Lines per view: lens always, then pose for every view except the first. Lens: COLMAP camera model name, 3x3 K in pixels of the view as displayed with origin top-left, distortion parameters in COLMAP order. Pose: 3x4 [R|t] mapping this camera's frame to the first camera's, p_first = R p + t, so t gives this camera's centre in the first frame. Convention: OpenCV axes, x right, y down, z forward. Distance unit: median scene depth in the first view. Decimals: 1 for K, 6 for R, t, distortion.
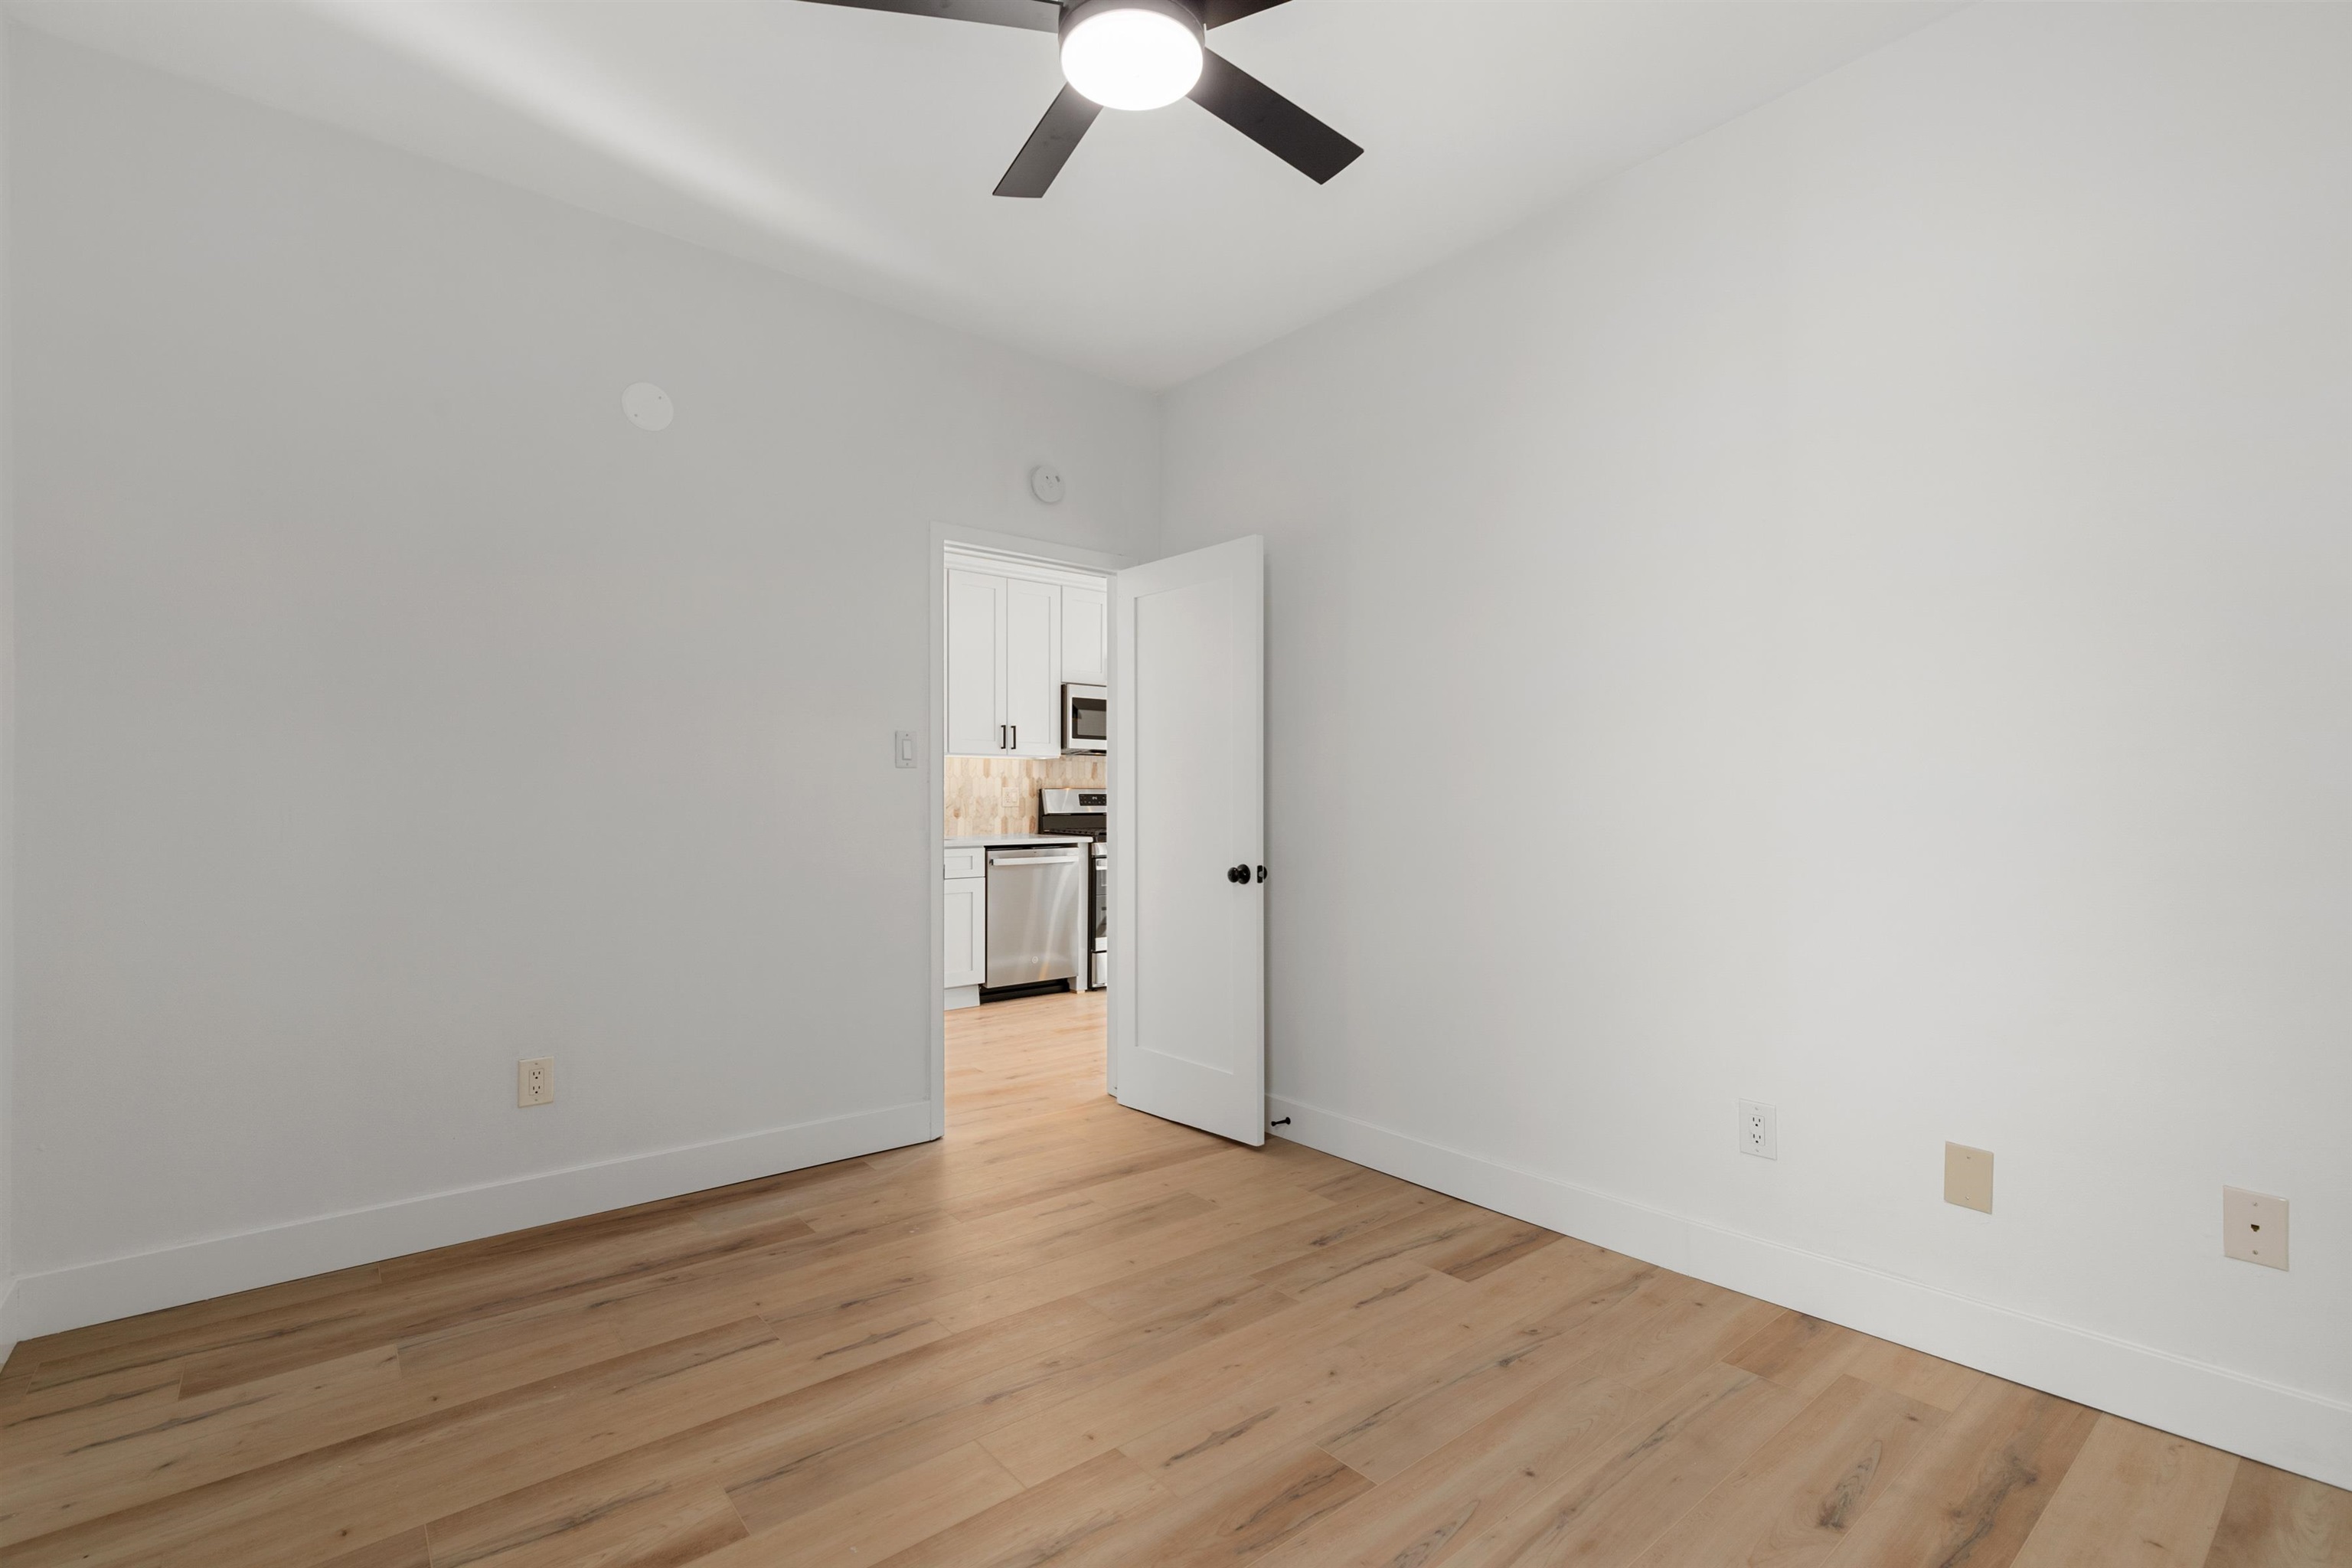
lens RADIAL K [[1057.7, 0, 1183.2], [0, 1057.7, 794.7], [0, 0, 1]] dist [0.006425, -0.001293]
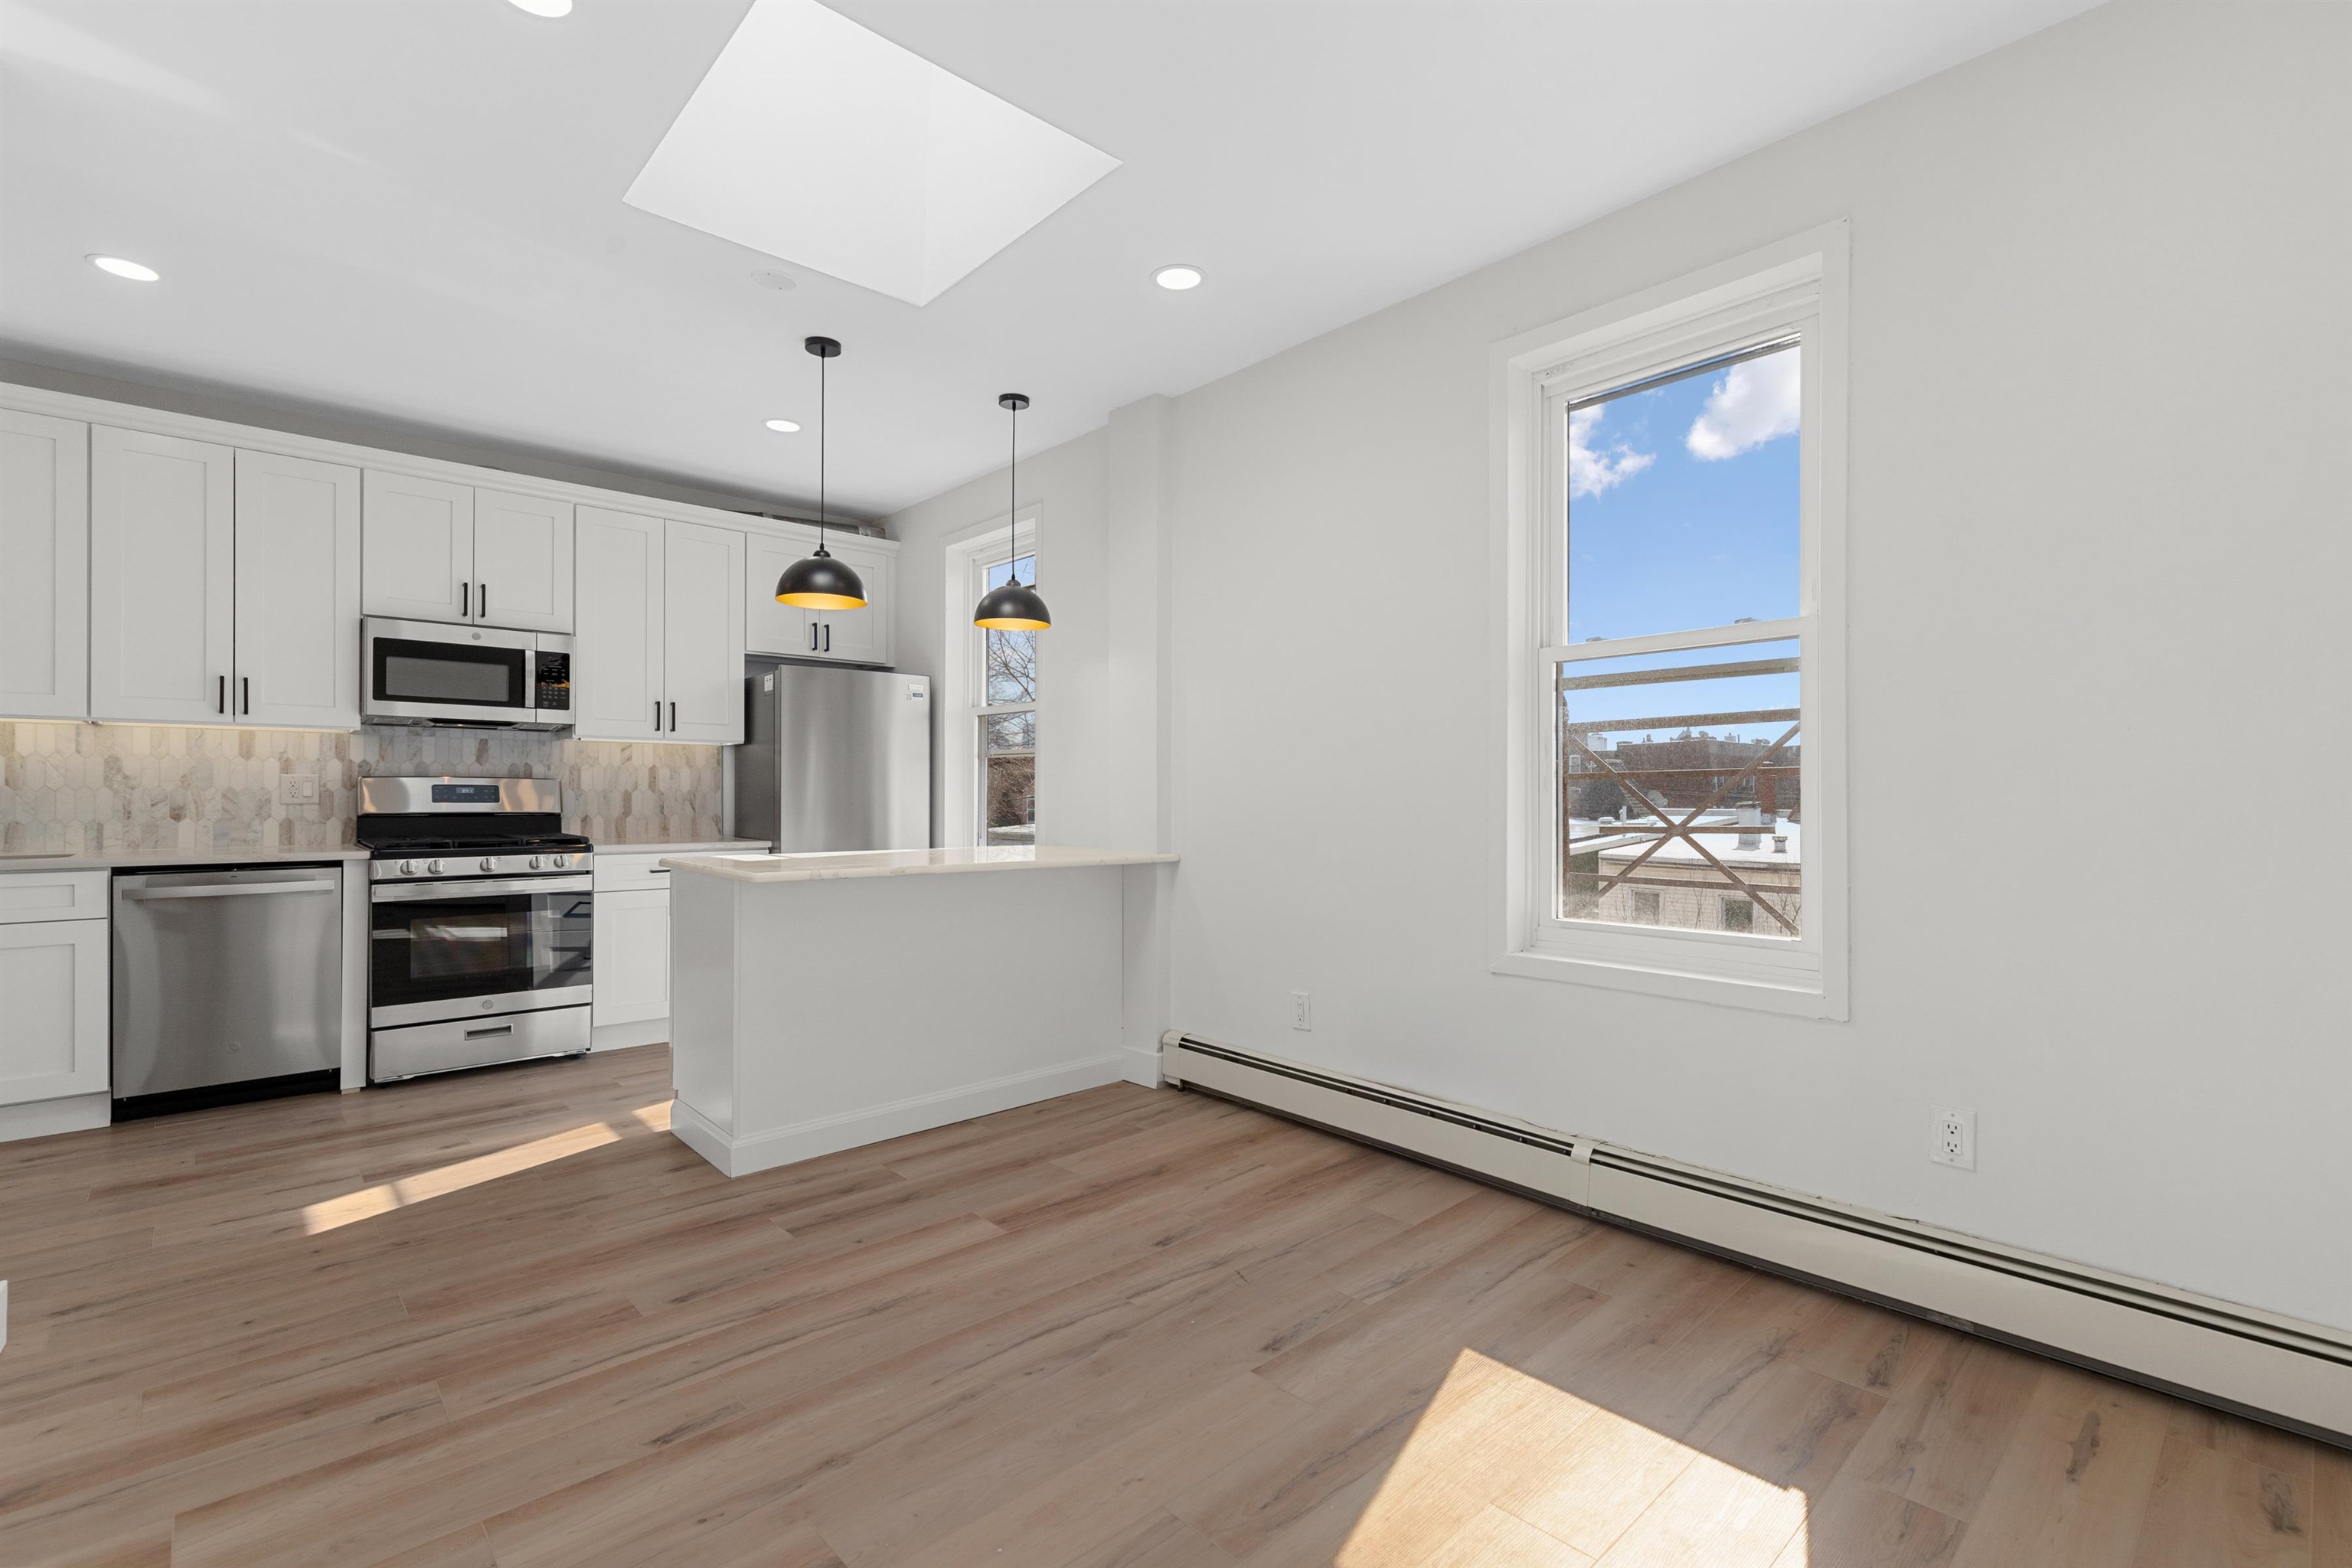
lens RADIAL K [[1057.7, 0, 1183.2], [0, 1057.7, 794.7], [0, 0, 1]] dist [0.006425, -0.001293]
pose [[0.998783, 0.001753, 0.049286, 0.403301], [-0.001827, 0.999997, 0.001450, 0.004217], [-0.049283, -0.001539, 0.998784, 0.352207]]
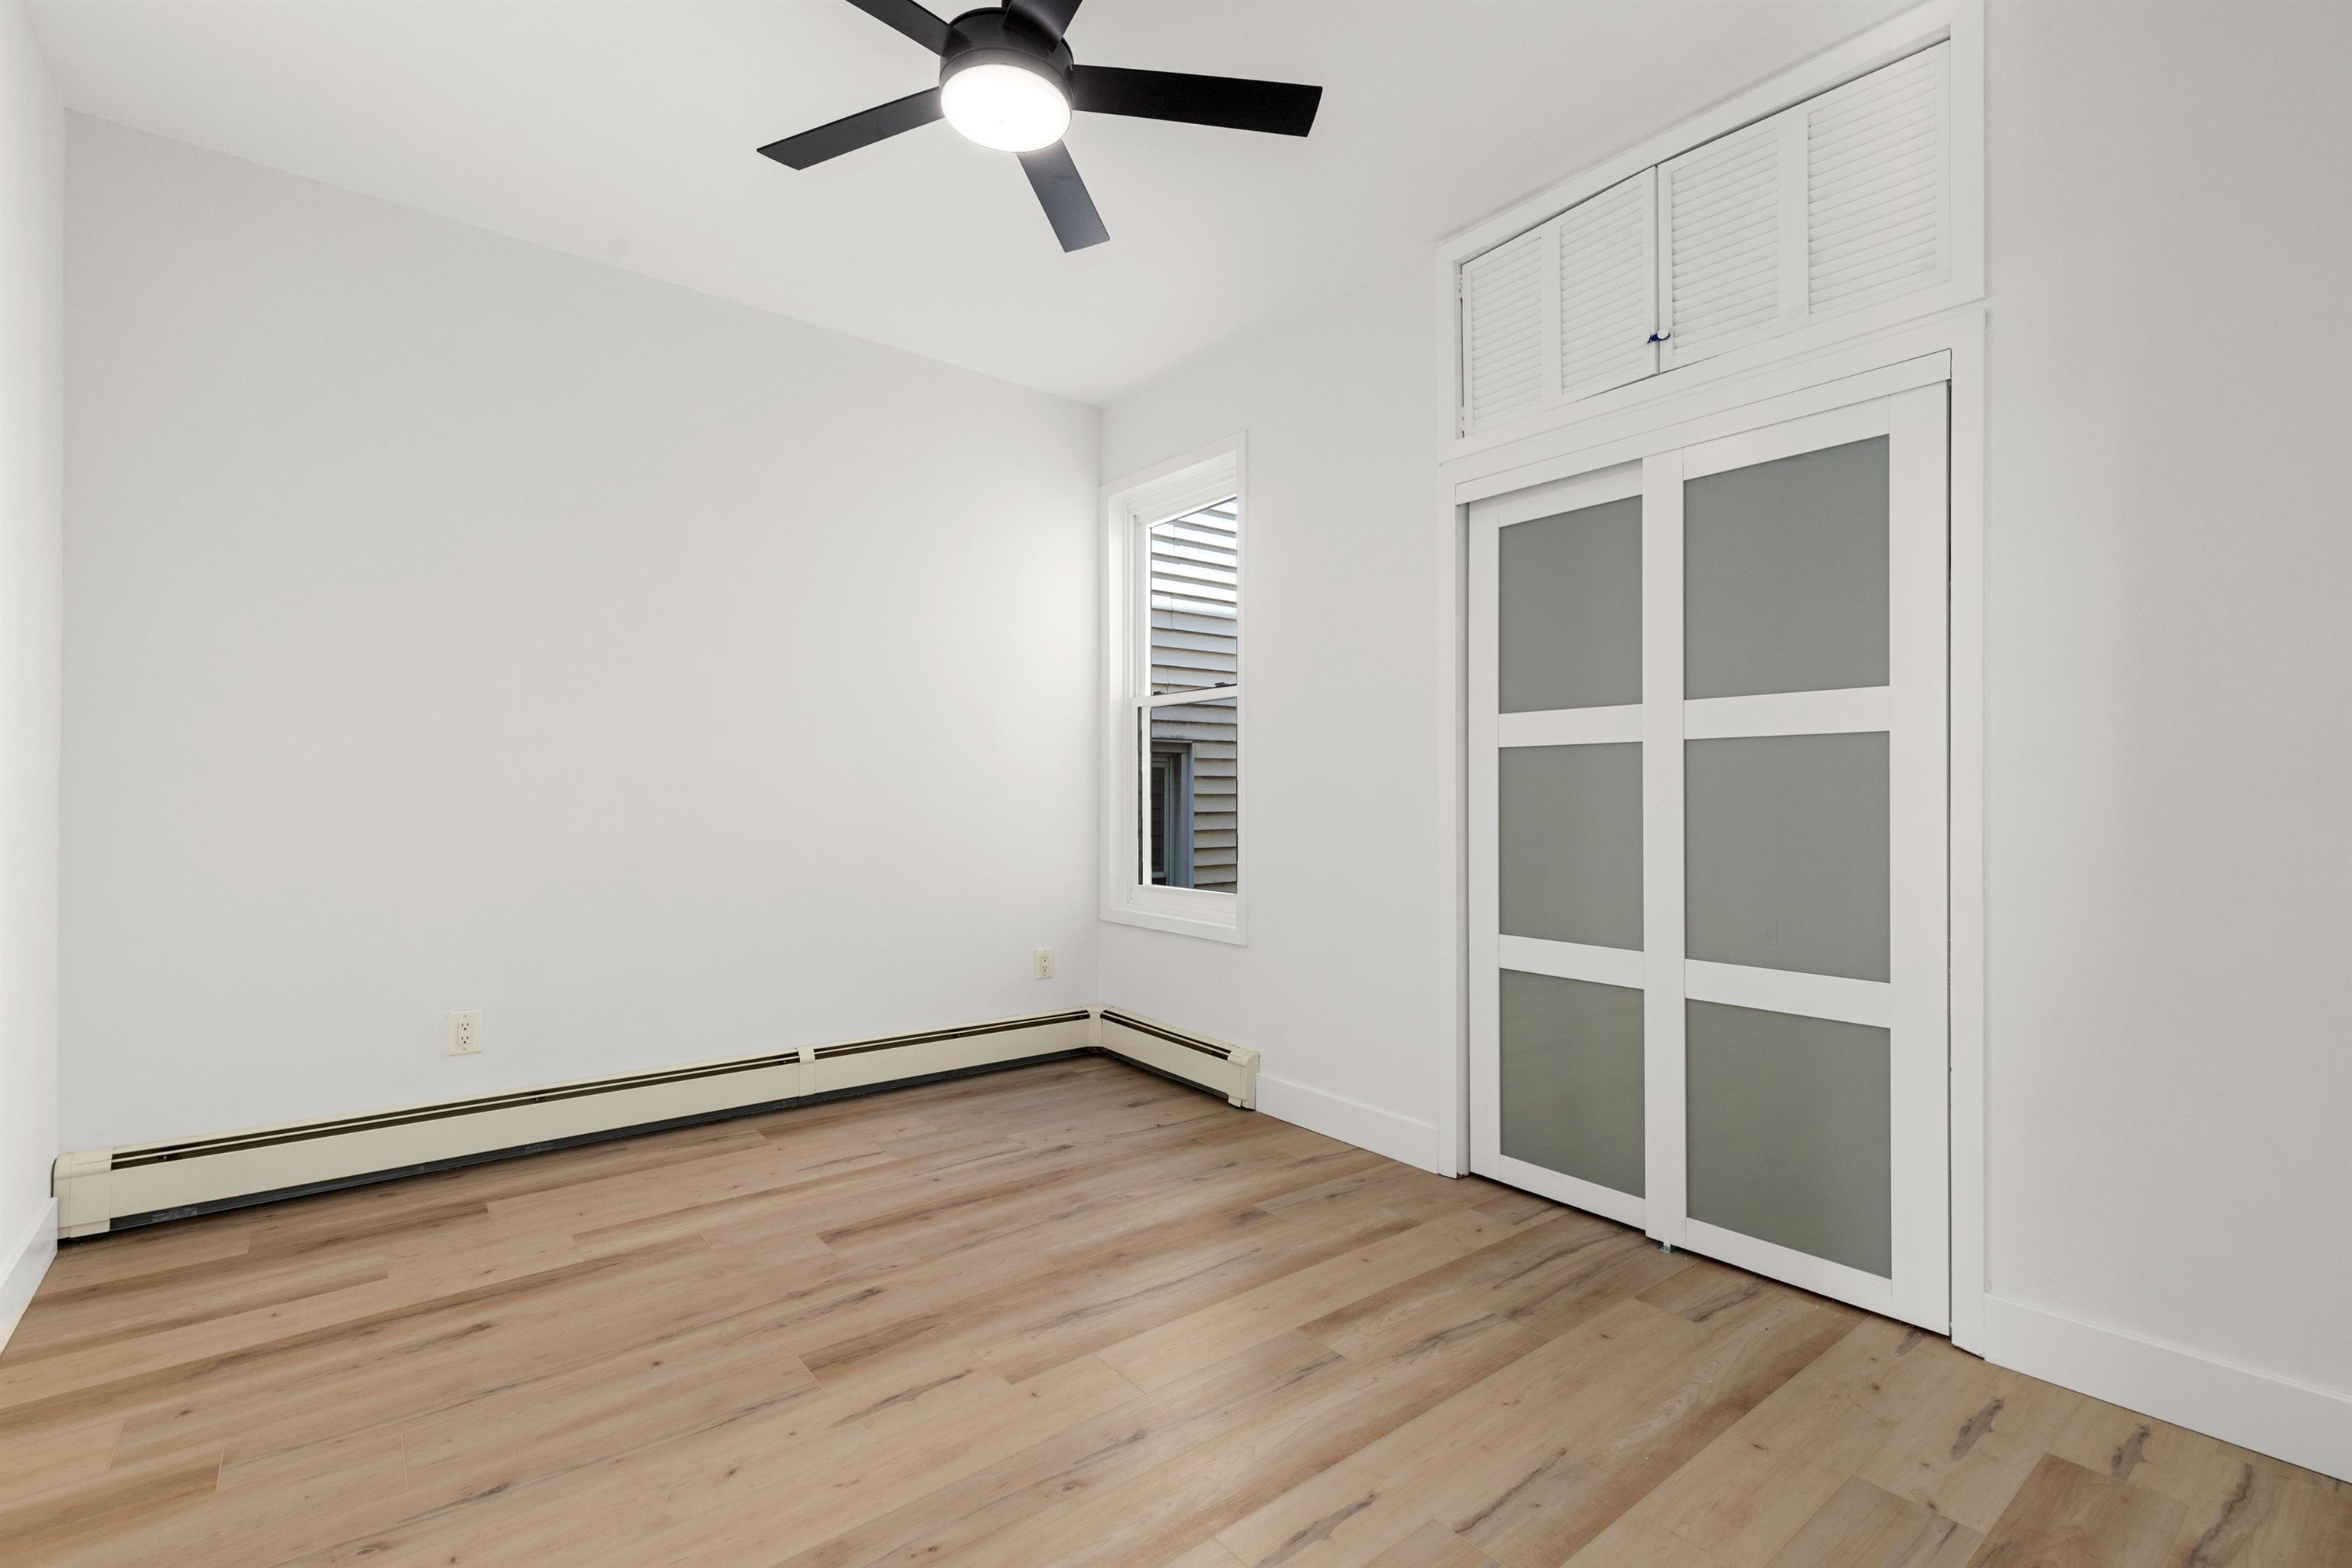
lens RADIAL K [[1057.7, 0, 1183.2], [0, 1057.7, 794.7], [0, 0, 1]] dist [0.006425, -0.001293]
pose [[-0.999874, -0.003531, 0.015447, -0.080236], [-0.003585, 0.999988, -0.003480, 0.007961], [-0.015434, -0.003535, -0.999875, 0.661650]]
